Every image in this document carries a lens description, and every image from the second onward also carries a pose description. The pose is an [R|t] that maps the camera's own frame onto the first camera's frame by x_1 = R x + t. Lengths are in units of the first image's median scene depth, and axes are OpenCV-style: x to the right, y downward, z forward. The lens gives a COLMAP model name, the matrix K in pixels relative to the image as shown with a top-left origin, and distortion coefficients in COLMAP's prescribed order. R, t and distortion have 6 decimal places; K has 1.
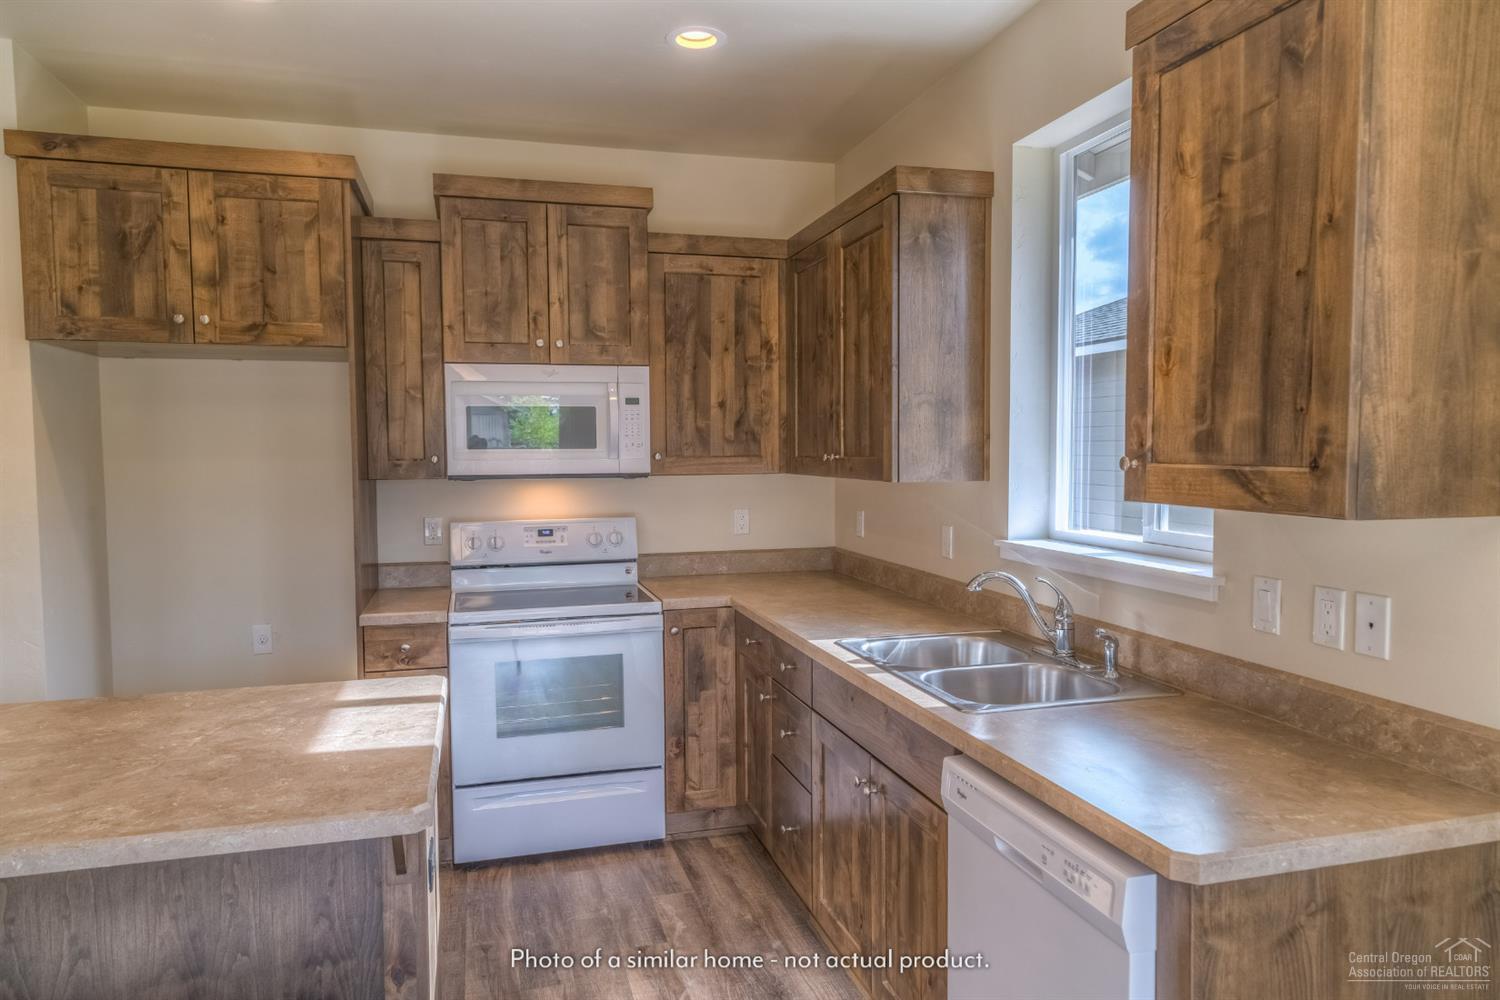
lens RADIAL K [[1024.7, 0, 751.6], [0, 1024.7, 507.4], [0, 0, 1]] dist [0.019252, -0.003676]
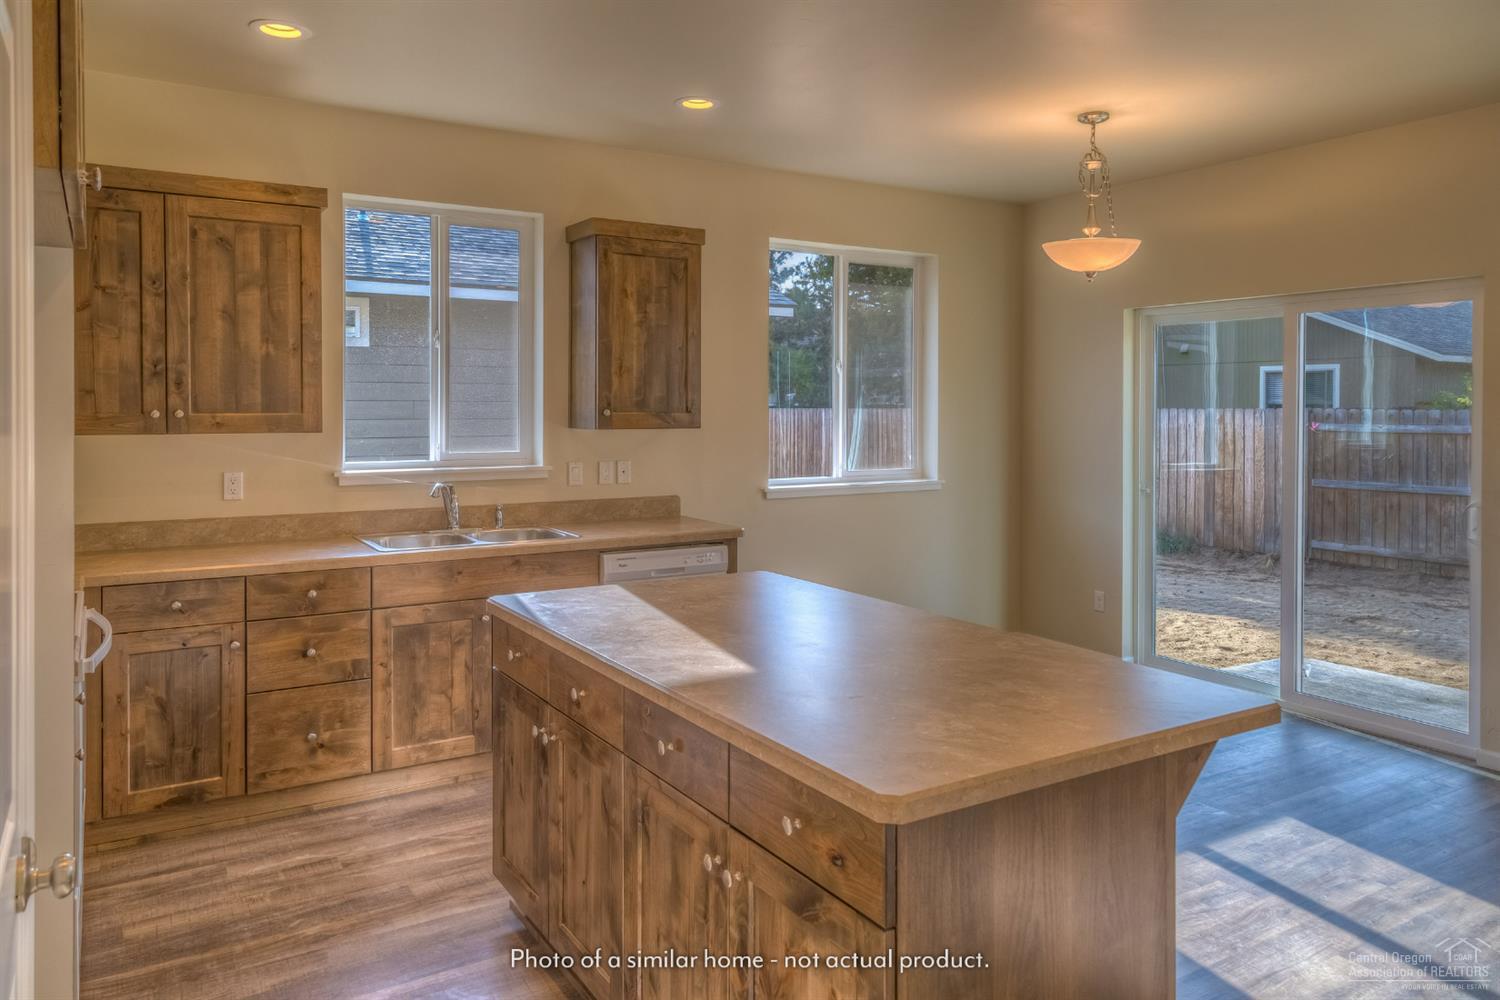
lens RADIAL K [[1024.7, 0, 686.7], [0, 1024.7, 419.8], [0, 0, 1]] dist [0.019252, -0.003676]
pose [[-0.231204, -0.003374, 0.972900, -1.187805], [0.059694, 0.998061, 0.017648, -0.034797], [-0.971072, 0.062157, -0.230554, 0.836839]]
